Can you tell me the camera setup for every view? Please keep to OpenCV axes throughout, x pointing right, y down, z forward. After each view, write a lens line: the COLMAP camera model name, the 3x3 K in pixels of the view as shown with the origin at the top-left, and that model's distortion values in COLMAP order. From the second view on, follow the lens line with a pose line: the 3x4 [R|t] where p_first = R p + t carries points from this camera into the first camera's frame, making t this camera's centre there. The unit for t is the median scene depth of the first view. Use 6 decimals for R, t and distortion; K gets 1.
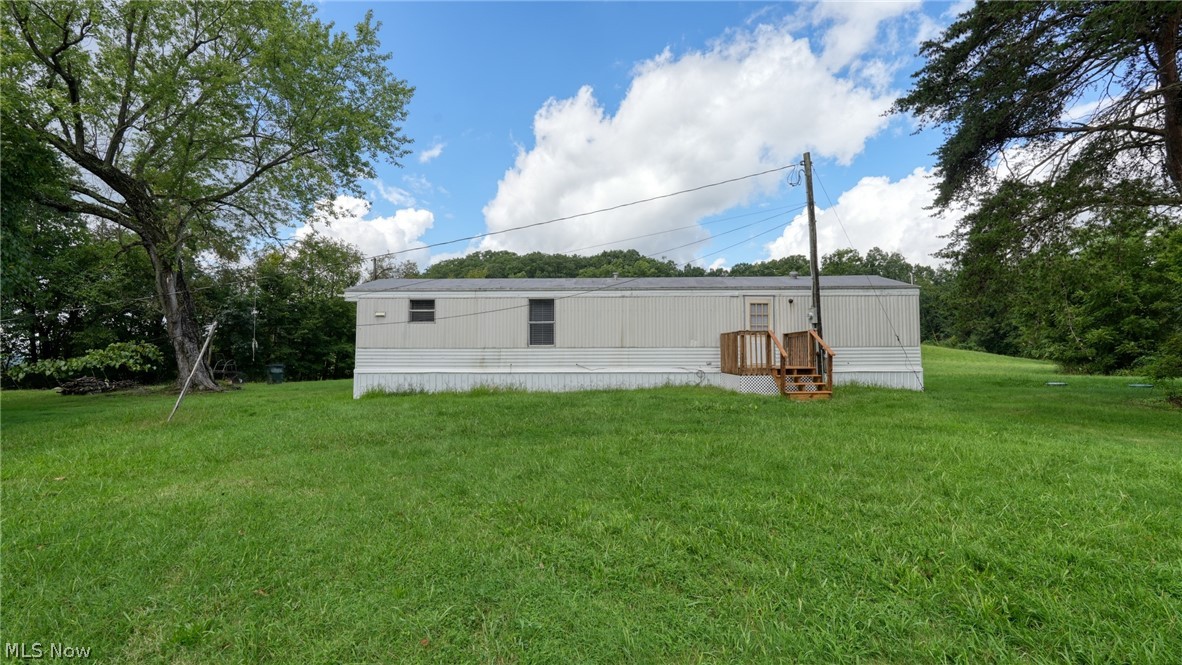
lens RADIAL K [[526.7, 0, 591.0], [0, 526.7, 332.5], [0, 0, 1]] dist [-0.003347, -0.000029]
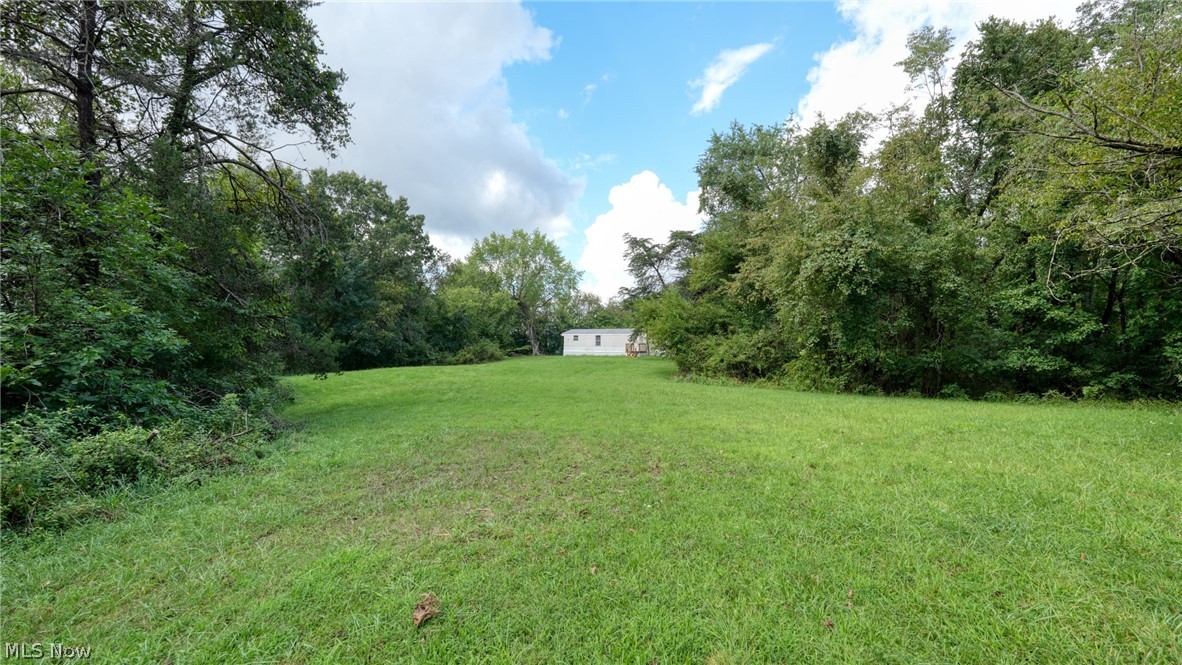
lens RADIAL K [[526.7, 0, 591.0], [0, 526.7, 332.5], [0, 0, 1]] dist [-0.003347, -0.000029]
pose [[0.852566, 0.000290, -0.522619, 2.177036], [0.007040, 0.999903, 0.012038, -0.142688], [0.522572, -0.013942, 0.852481, -2.819204]]
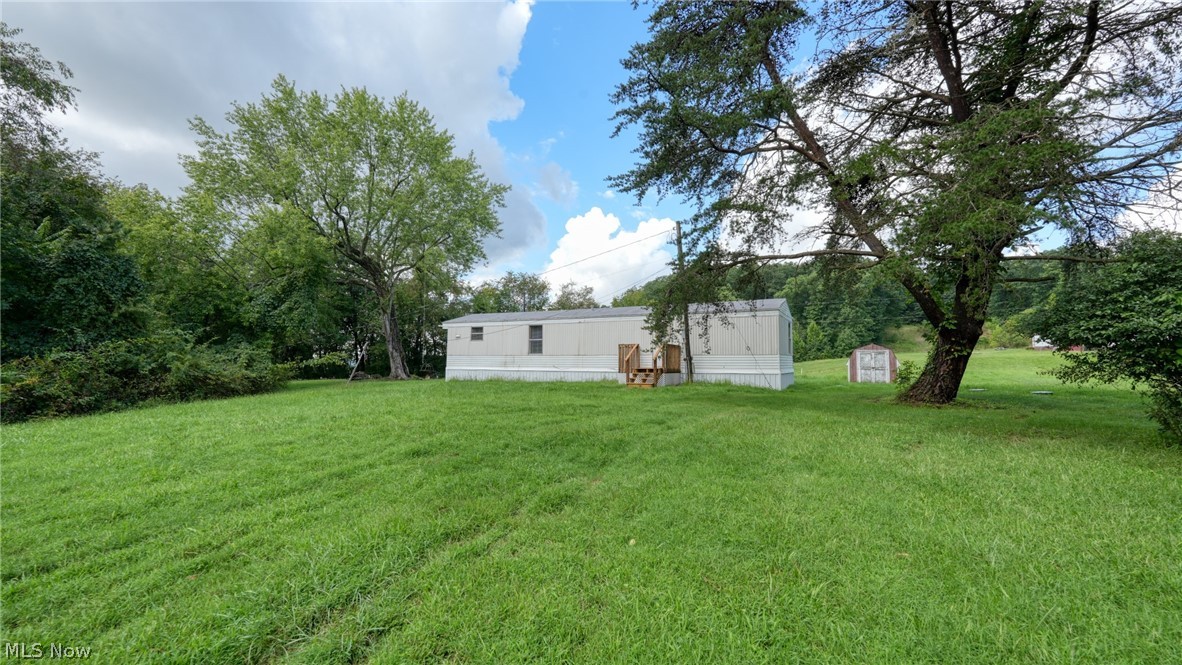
lens RADIAL K [[526.7, 0, 591.0], [0, 526.7, 332.5], [0, 0, 1]] dist [-0.003347, -0.000029]
pose [[0.897899, -0.015975, -0.439911, 0.769082], [0.006326, 0.999706, -0.023391, -0.001916], [0.440155, 0.018220, 0.897737, -0.376462]]
